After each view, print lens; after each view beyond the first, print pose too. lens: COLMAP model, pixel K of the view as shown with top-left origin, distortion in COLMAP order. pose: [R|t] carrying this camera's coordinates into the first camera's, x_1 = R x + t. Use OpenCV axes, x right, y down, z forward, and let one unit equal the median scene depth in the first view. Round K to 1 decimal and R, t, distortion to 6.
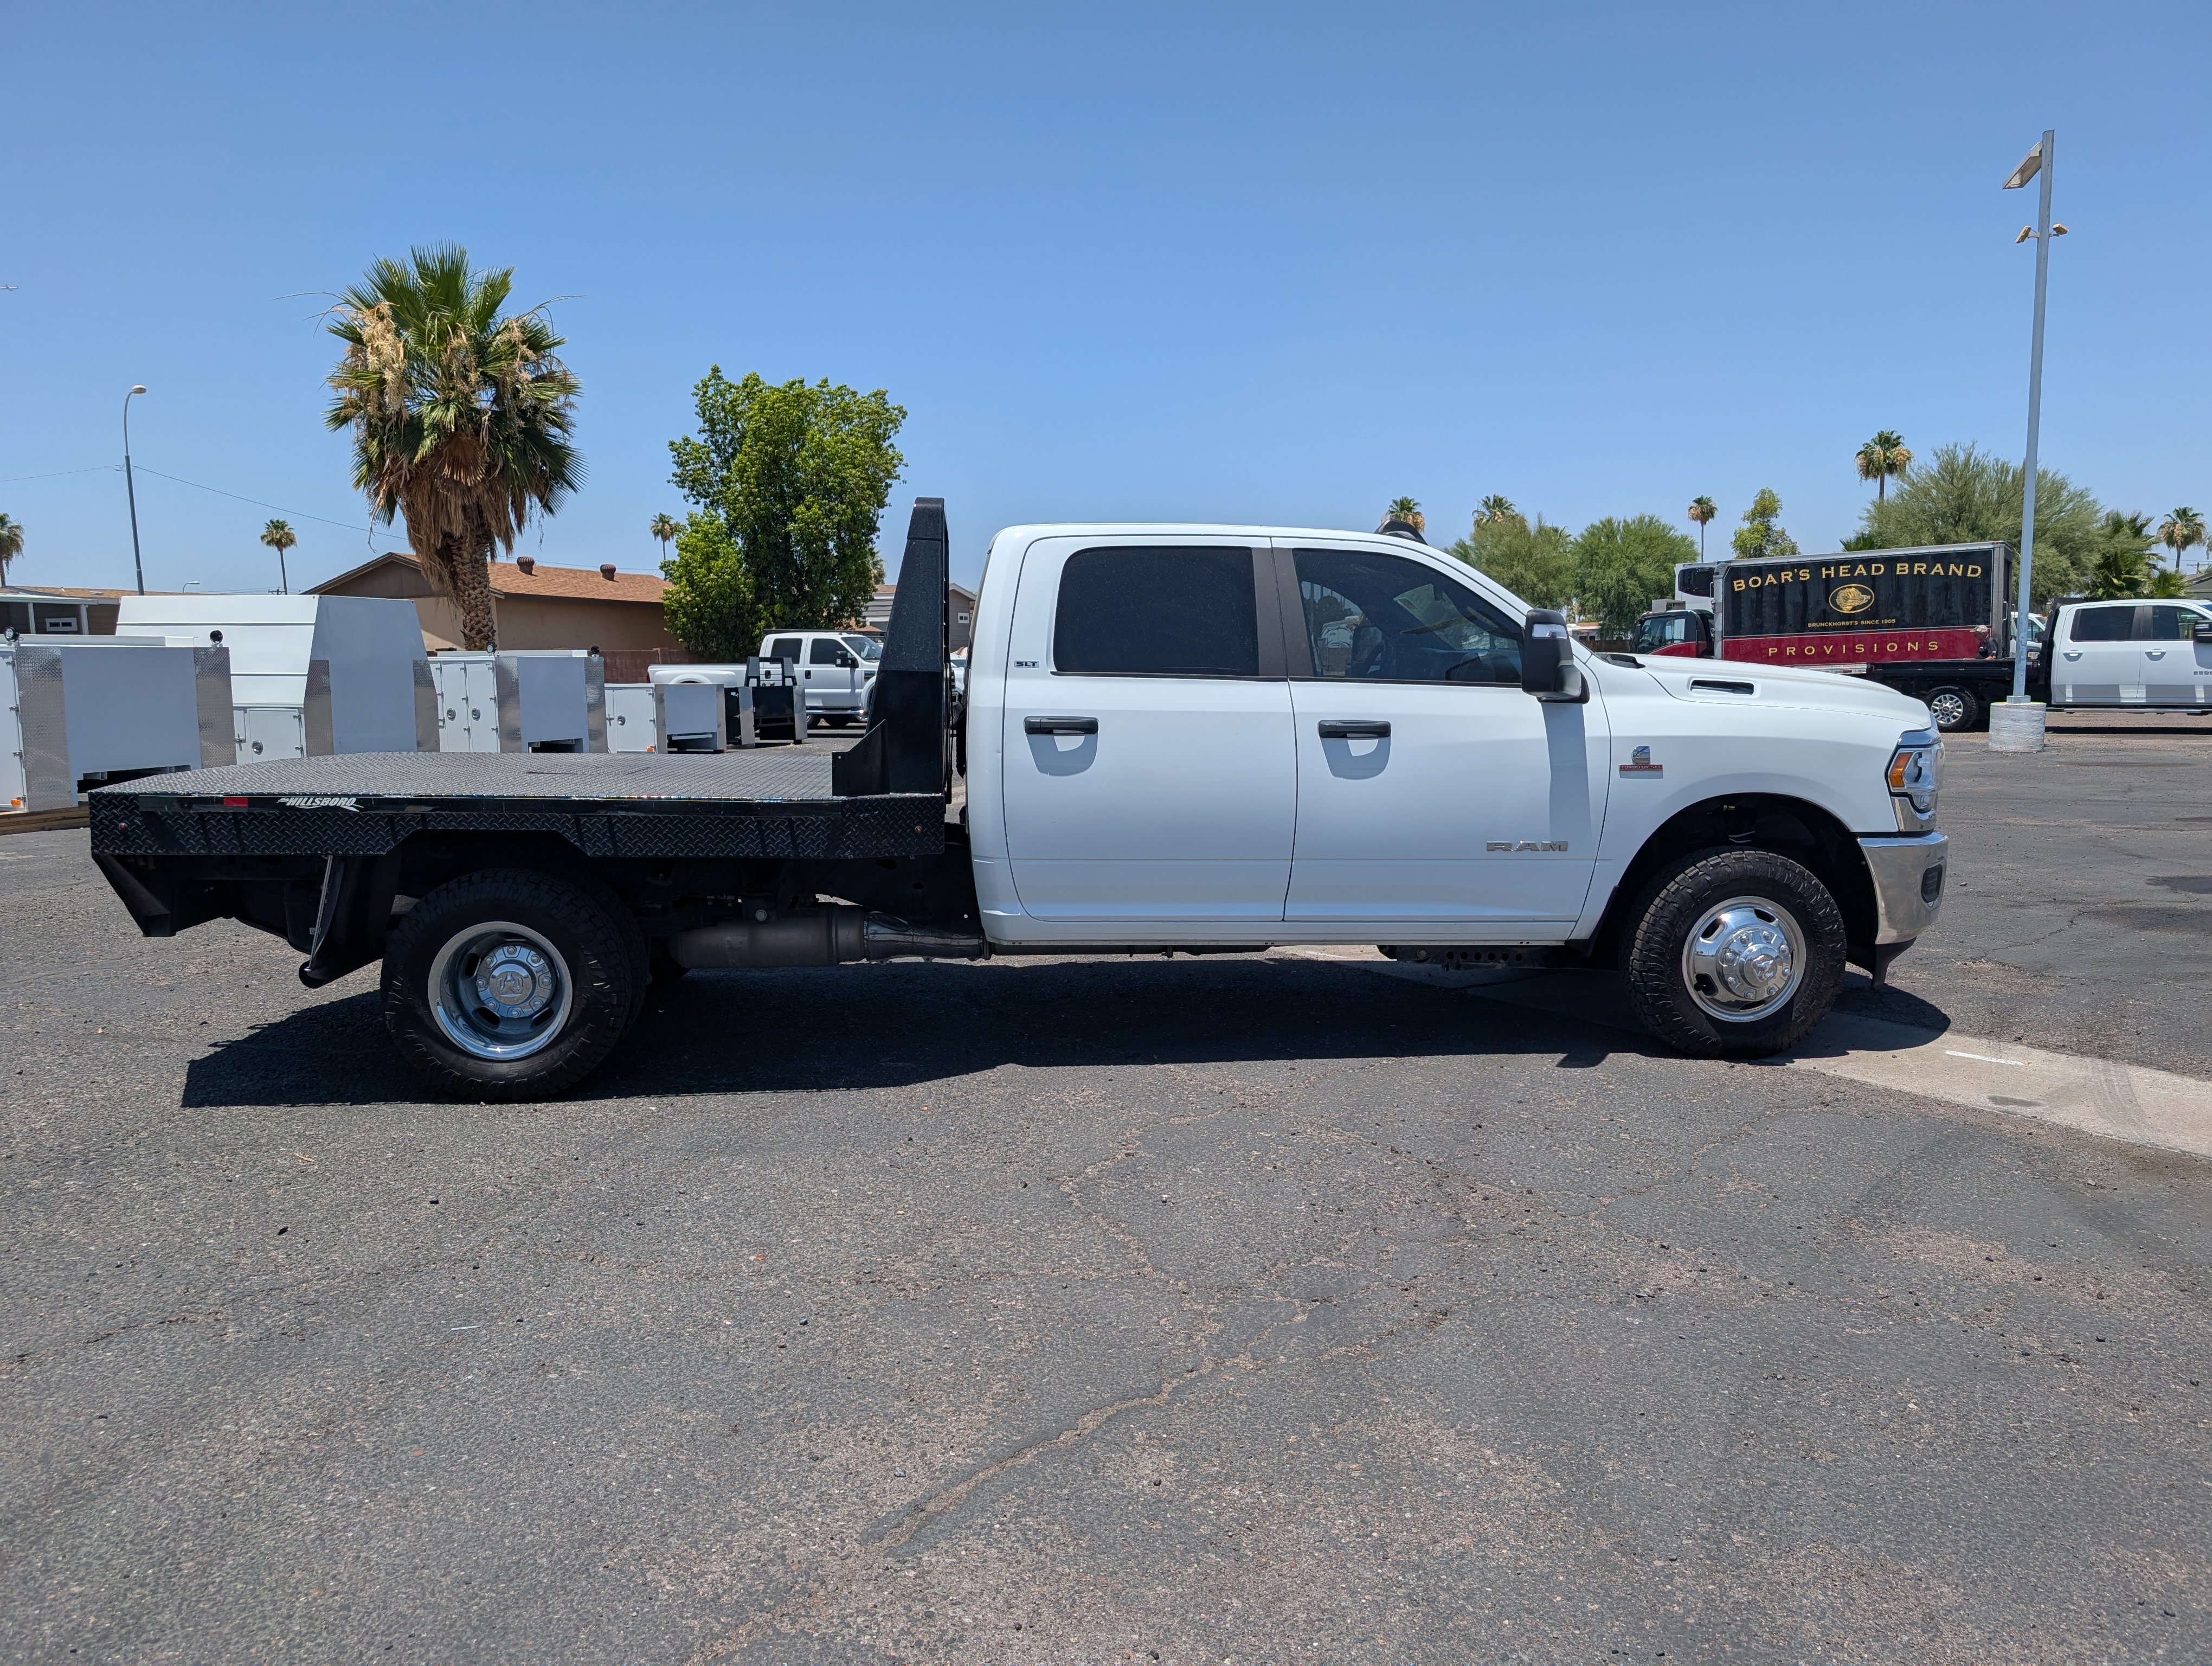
lens RADIAL K [[1561.8, 0, 1104.9], [0, 1561.8, 840.5], [0, 0, 1]] dist [0.014242, -0.004193]
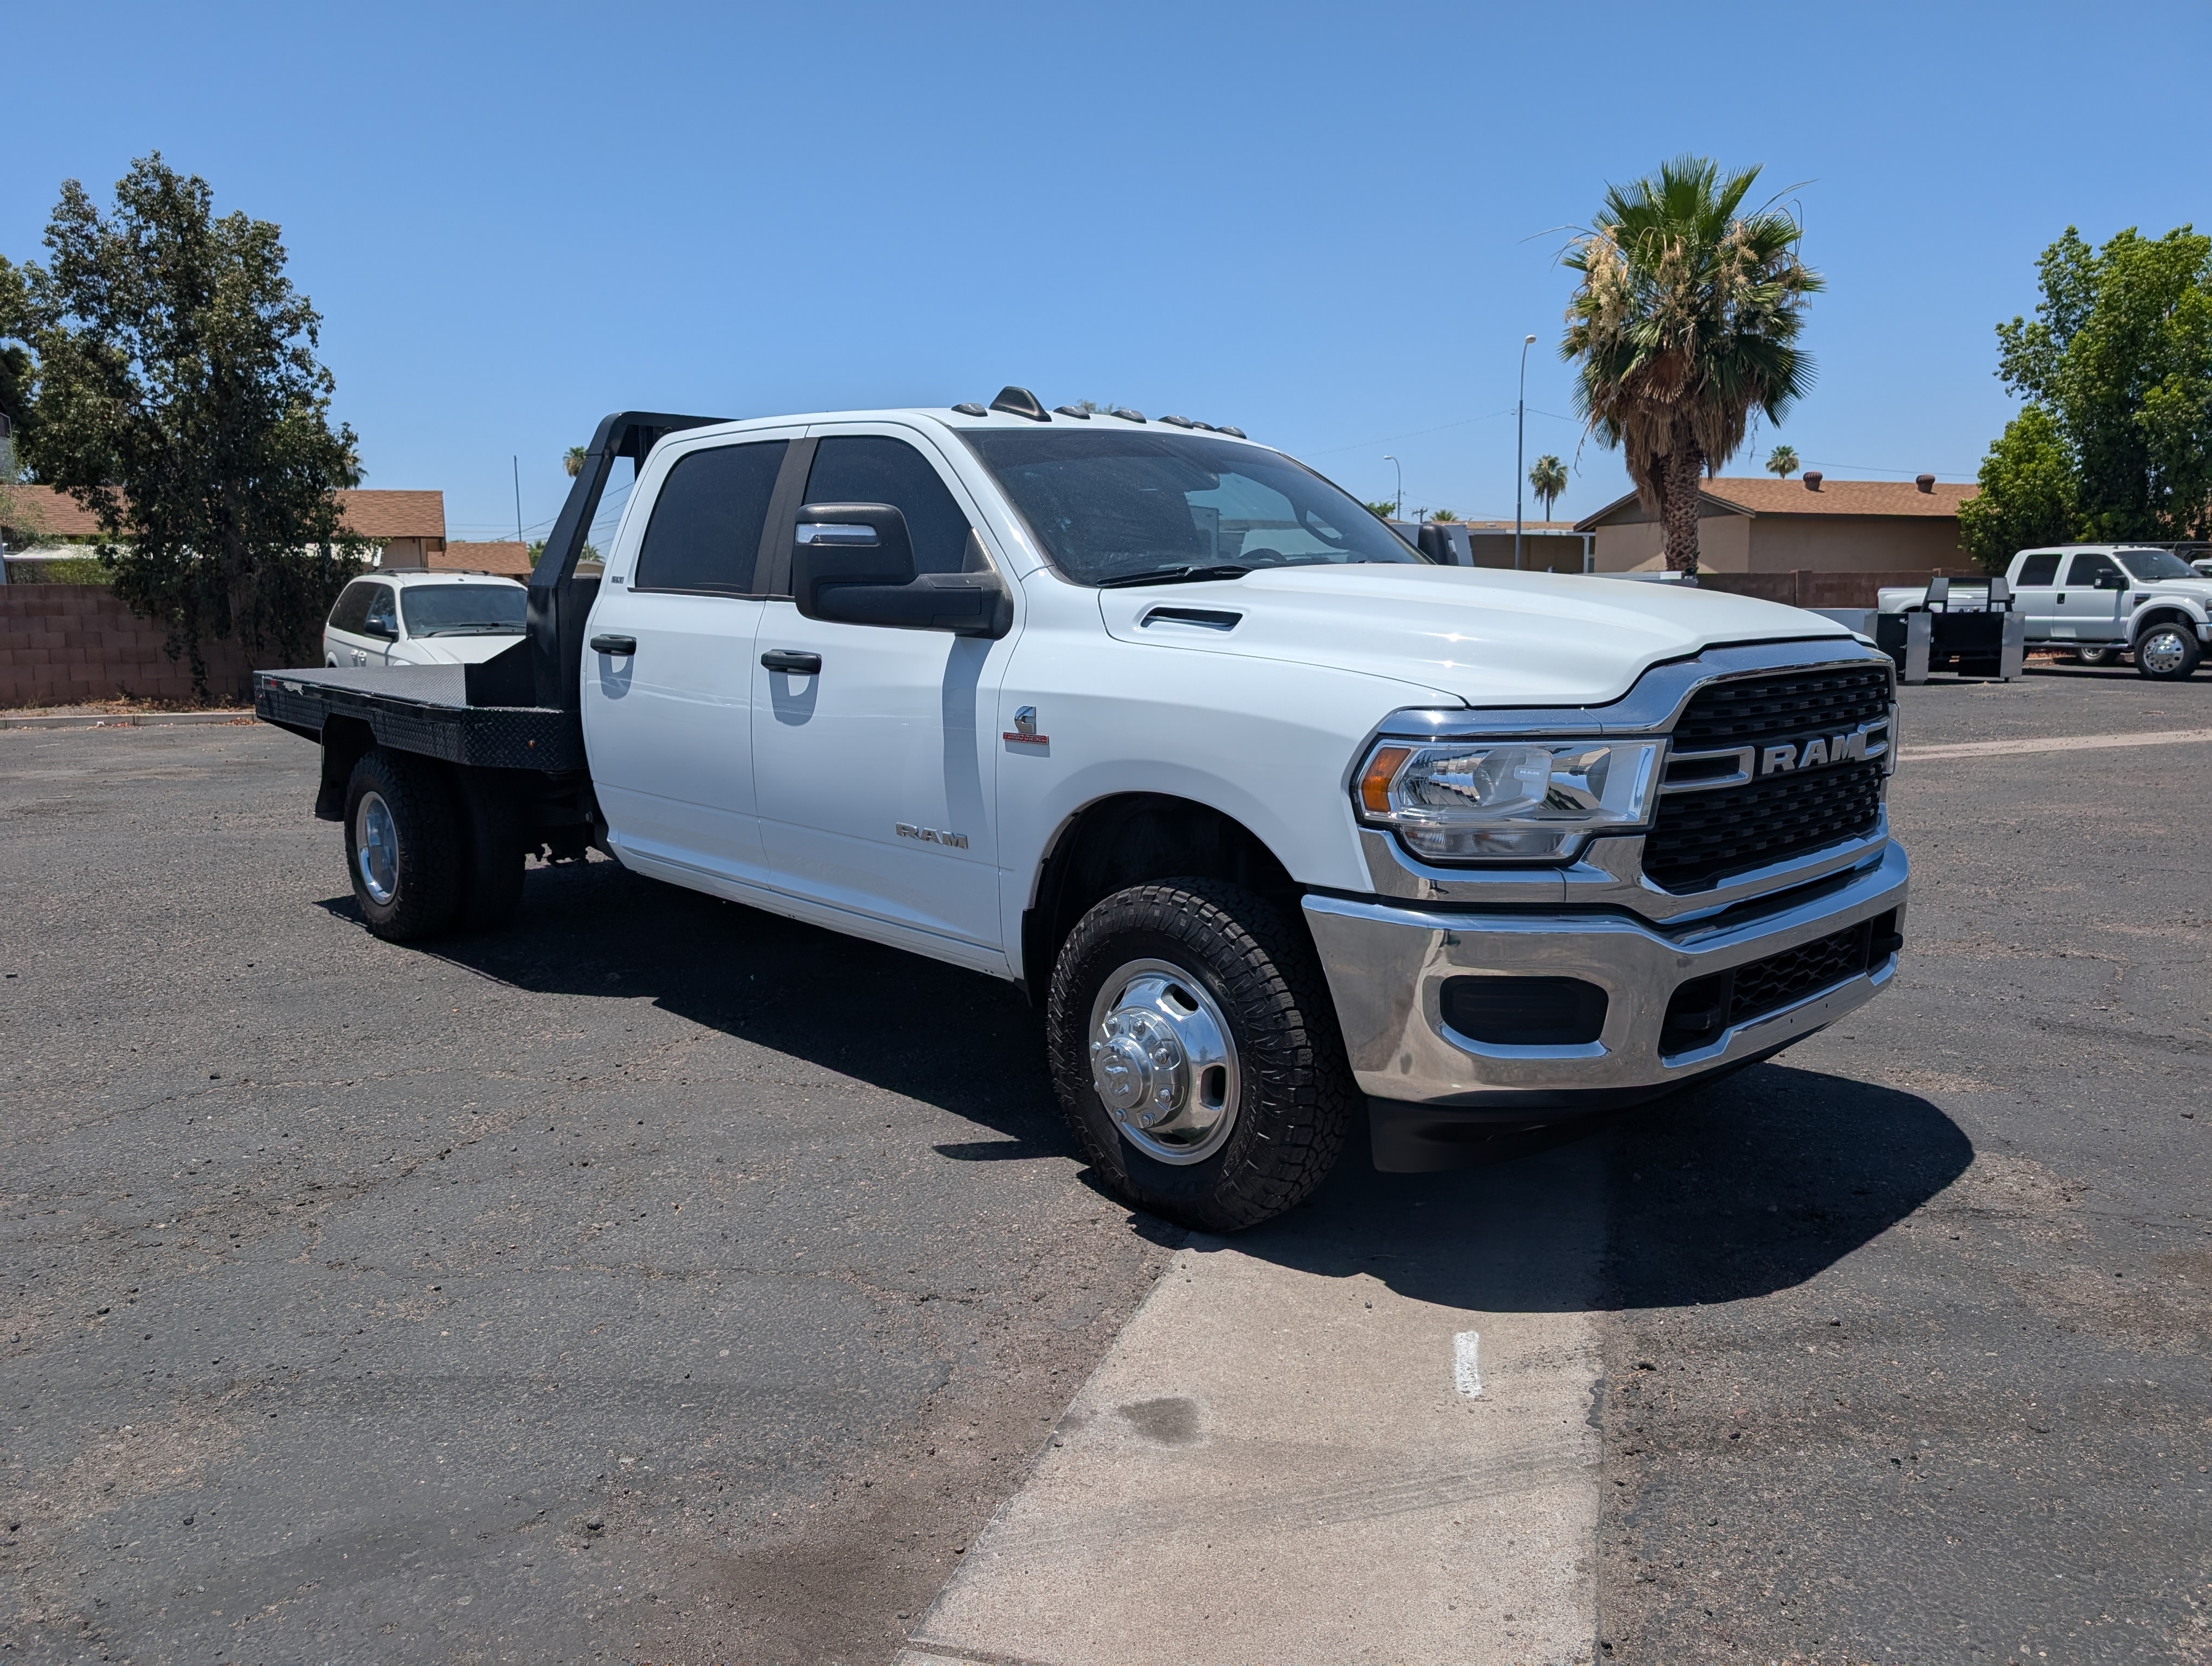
lens RADIAL K [[1561.8, 0, 1104.9], [0, 1561.8, 840.5], [0, 0, 1]] dist [0.014242, -0.004193]
pose [[0.646243, 0.121998, -0.753317, 0.131902], [-0.085572, 0.992498, 0.087324, -0.009724], [0.758319, 0.008031, 0.651834, 0.090603]]
